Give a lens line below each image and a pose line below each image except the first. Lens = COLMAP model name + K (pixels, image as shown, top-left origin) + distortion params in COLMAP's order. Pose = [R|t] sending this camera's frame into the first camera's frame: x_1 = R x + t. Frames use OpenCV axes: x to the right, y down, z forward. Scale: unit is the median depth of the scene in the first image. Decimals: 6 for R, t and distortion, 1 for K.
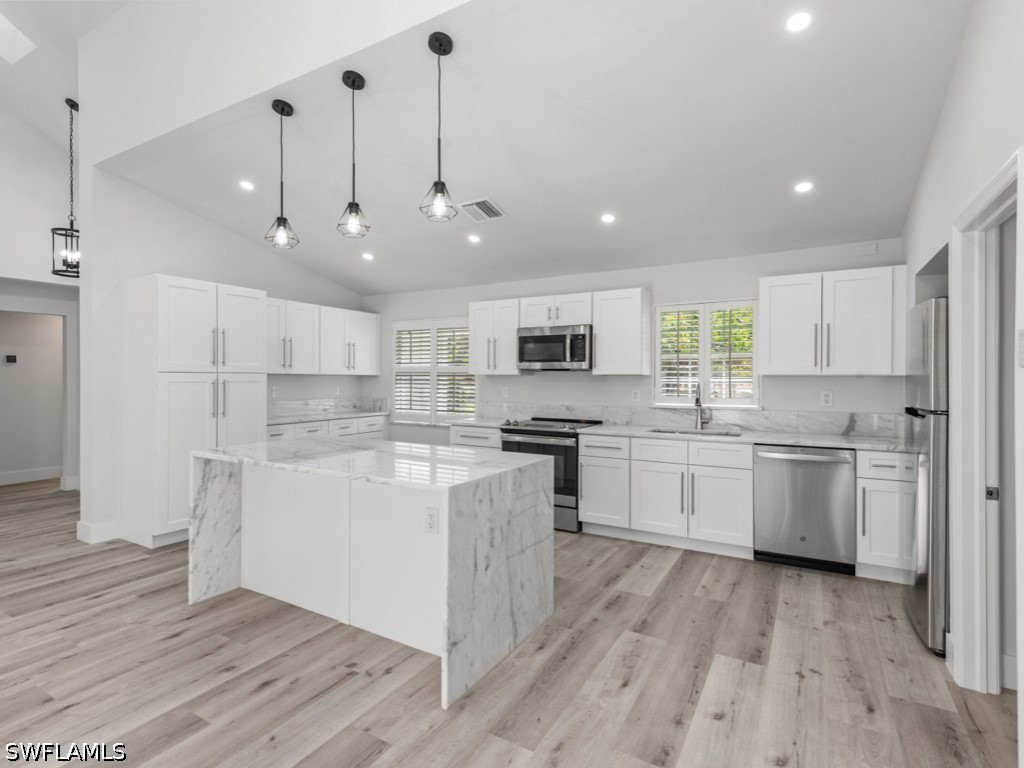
lens RADIAL K [[506.9, 0, 508.9], [0, 506.9, 382.8], [0, 0, 1]] dist [0.011428, -0.002137]
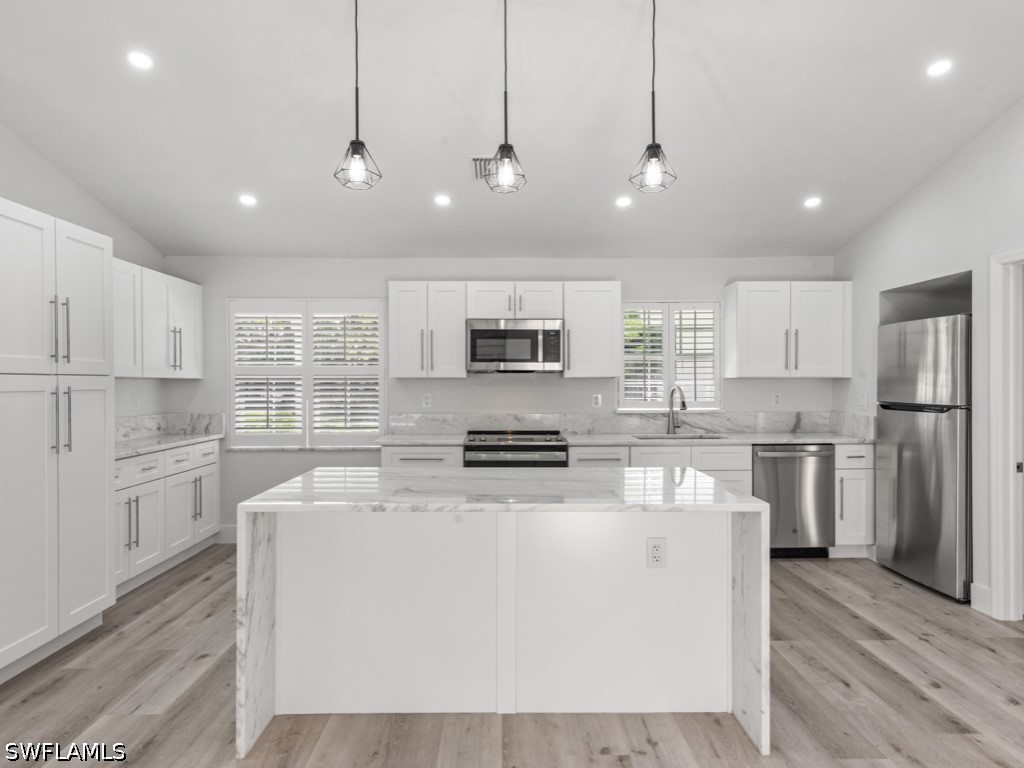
lens RADIAL K [[633.4, 0, 509.9], [0, 633.4, 392.8], [0, 0, 1]] dist [0.014794, -0.005292]
pose [[0.860819, -0.014131, 0.508715, -0.545523], [0.010032, 0.999891, 0.010799, -0.002602], [-0.508812, -0.004193, 0.860867, 0.141603]]
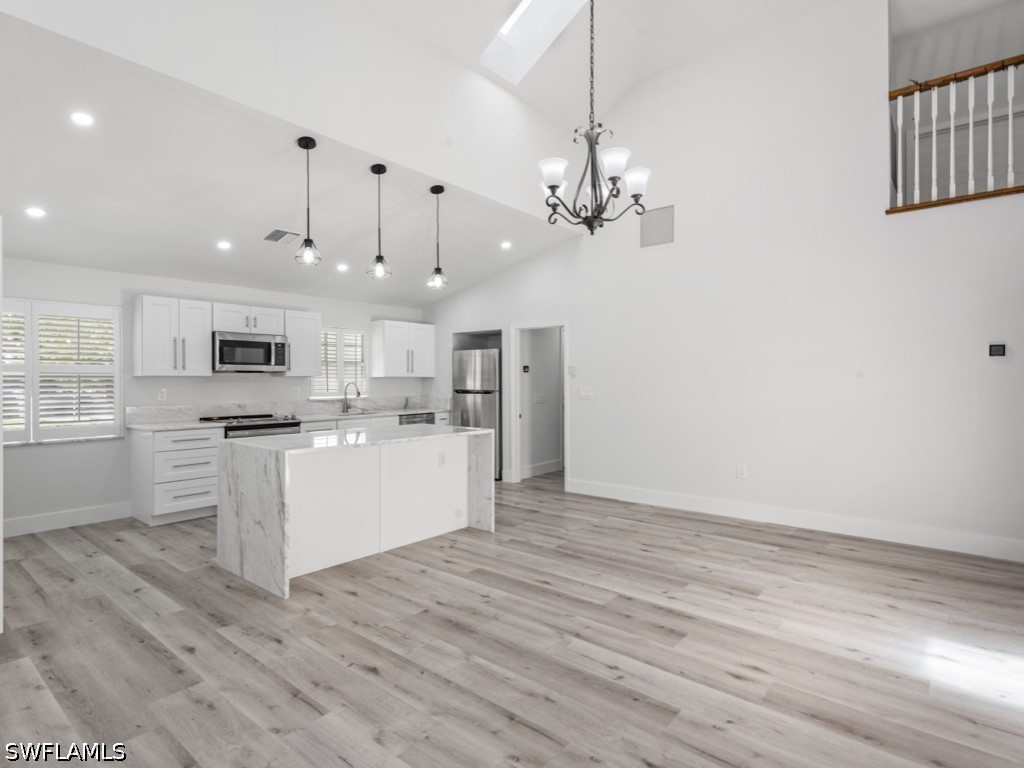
lens RADIAL K [[530.2, 0, 512.0], [0, 530.2, 384.0], [0, 0, 1]] dist [-0.020537, -0.000140]
pose [[0.174873, -0.012839, 0.984507, -1.188855], [0.011094, 0.999877, 0.011069, -0.005929], [-0.984528, 0.008987, 0.174994, 0.268432]]
